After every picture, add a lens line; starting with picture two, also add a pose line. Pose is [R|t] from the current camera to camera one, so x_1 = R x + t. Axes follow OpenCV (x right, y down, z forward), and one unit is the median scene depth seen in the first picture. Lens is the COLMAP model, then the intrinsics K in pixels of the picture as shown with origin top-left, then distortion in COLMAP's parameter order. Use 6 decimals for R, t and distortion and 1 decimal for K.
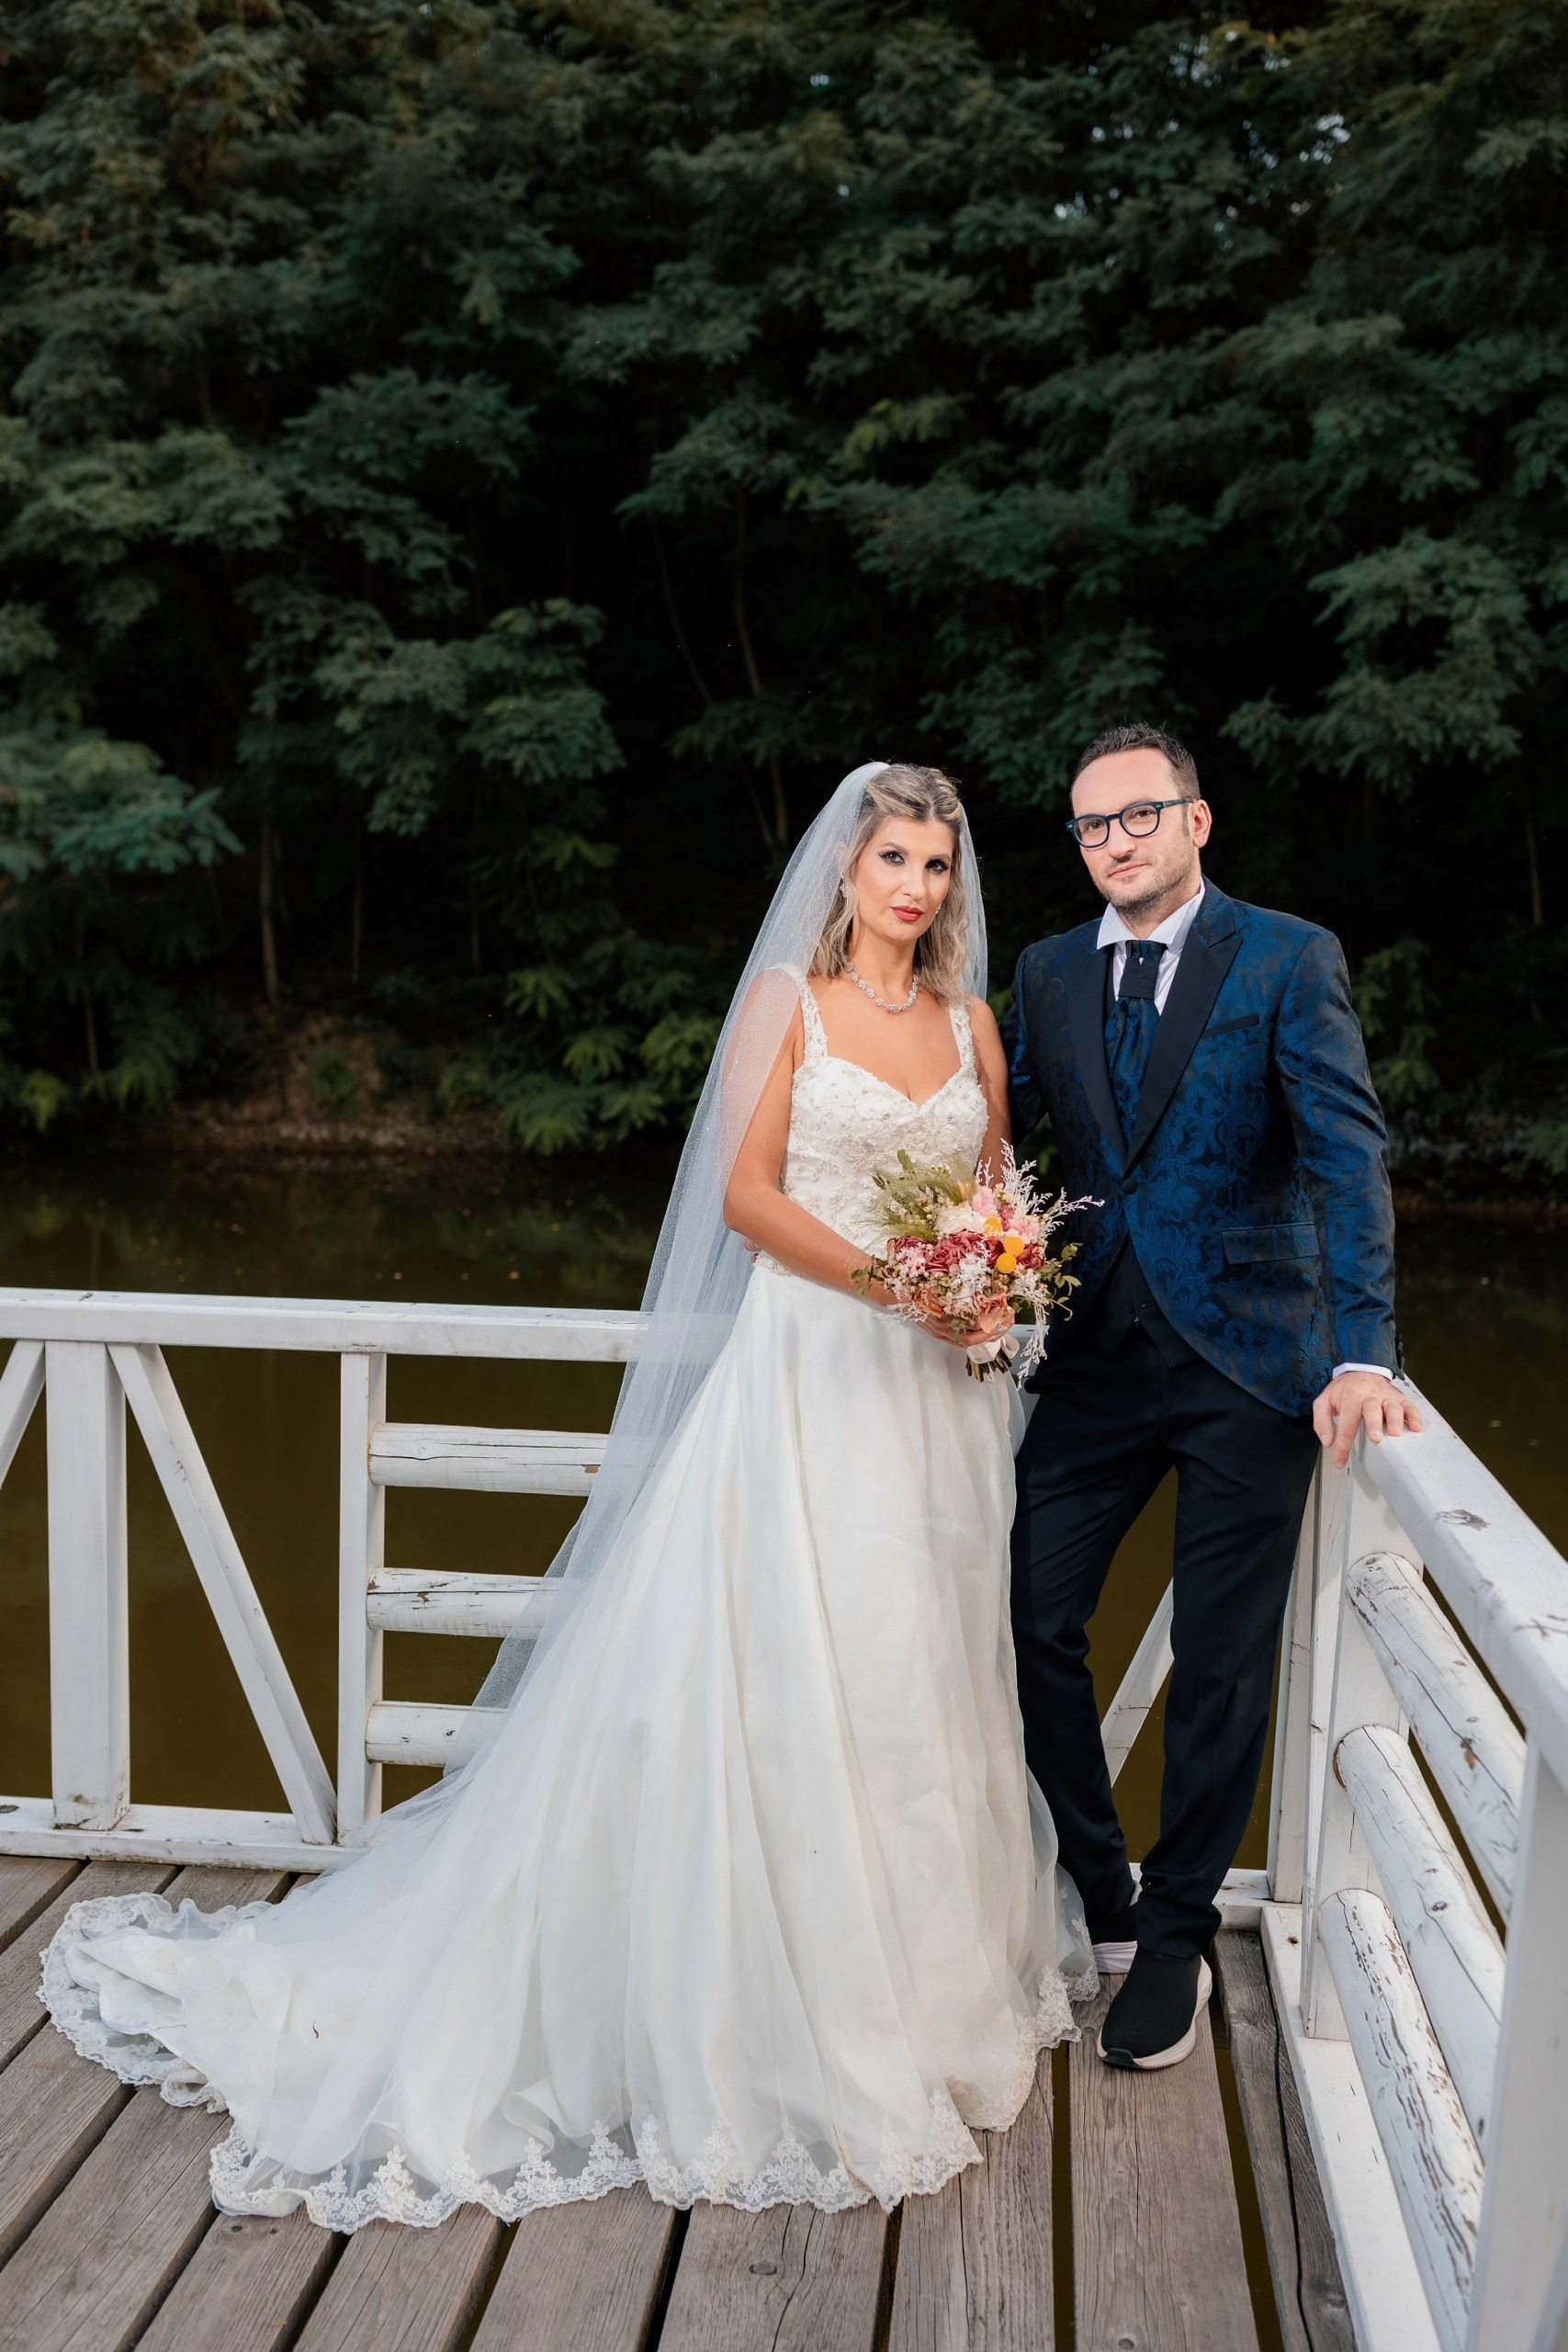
lens RADIAL K [[2485.7, 0, 790.9], [0, 2485.7, 1255.2], [0, 0, 1]] dist [-0.010051, -0.008586]
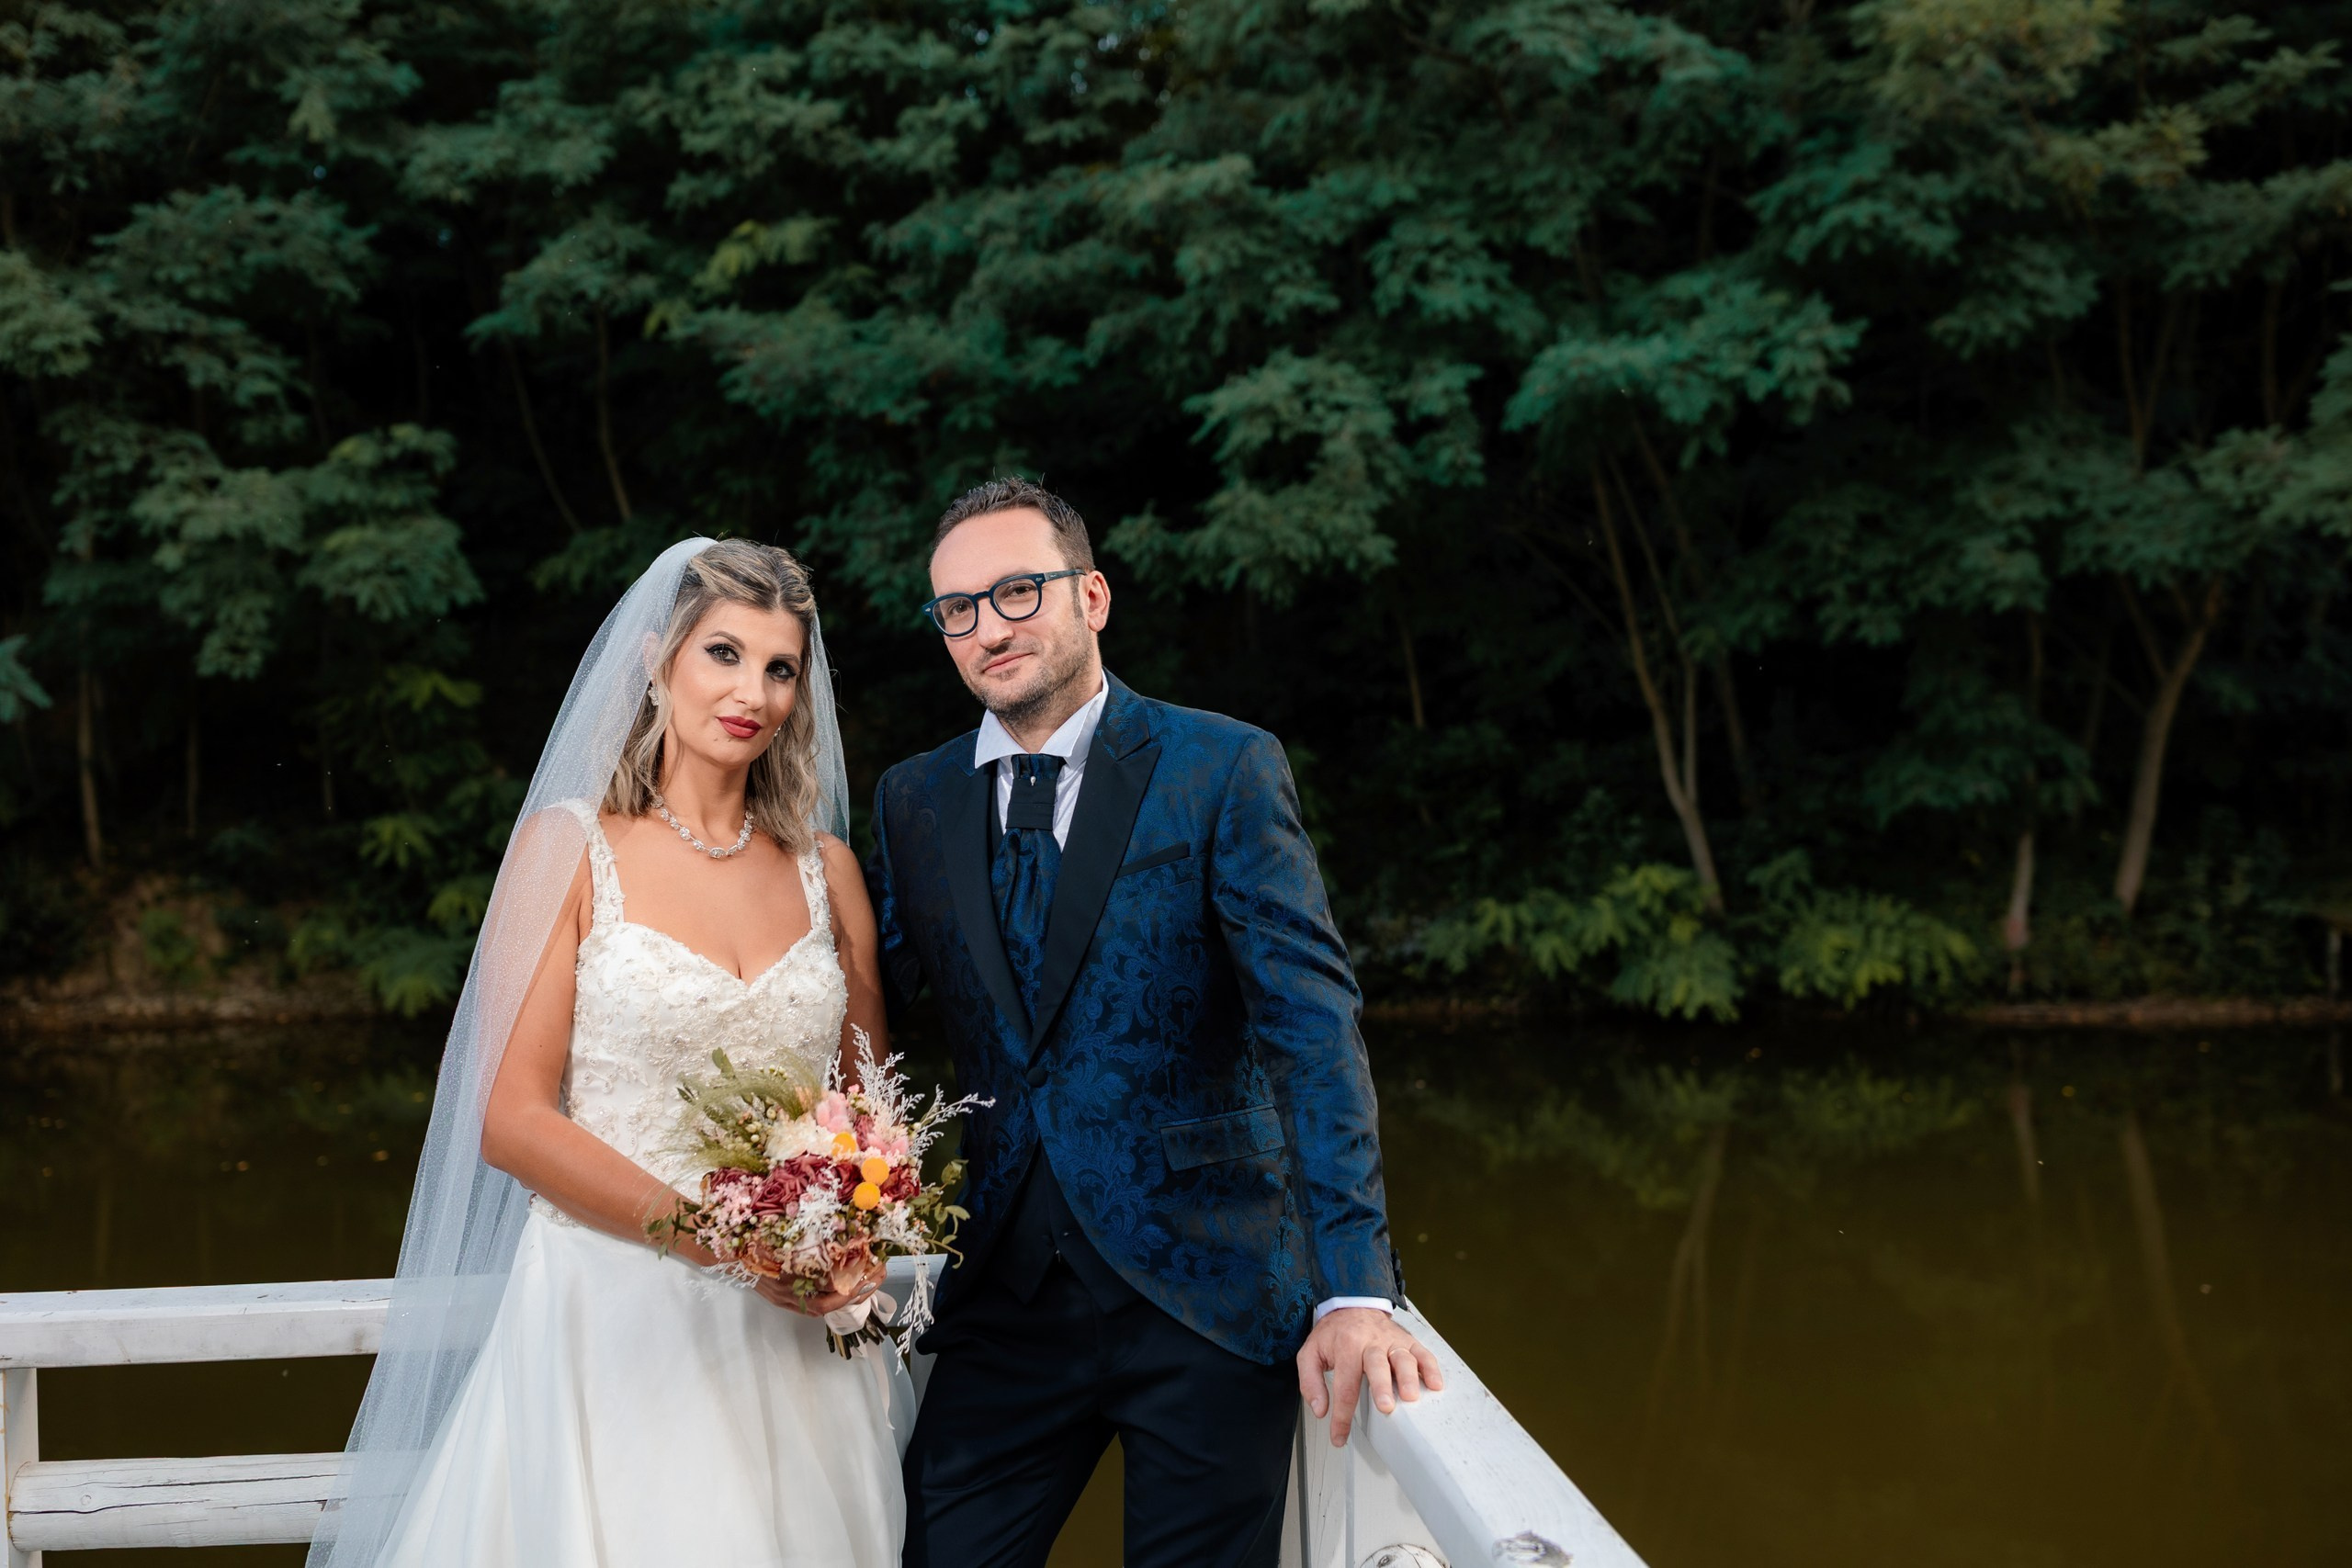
lens RADIAL K [[2369.2, 0, 1176.0], [0, 2369.2, 784.0], [0, 0, 1]] dist [-0.205338, 0.020684]
pose [[0.979759, -0.041386, 0.195854, 0.017743], [0.064131, 0.991720, -0.111255, -0.014493], [-0.189628, 0.121564, 0.974302, 0.121470]]
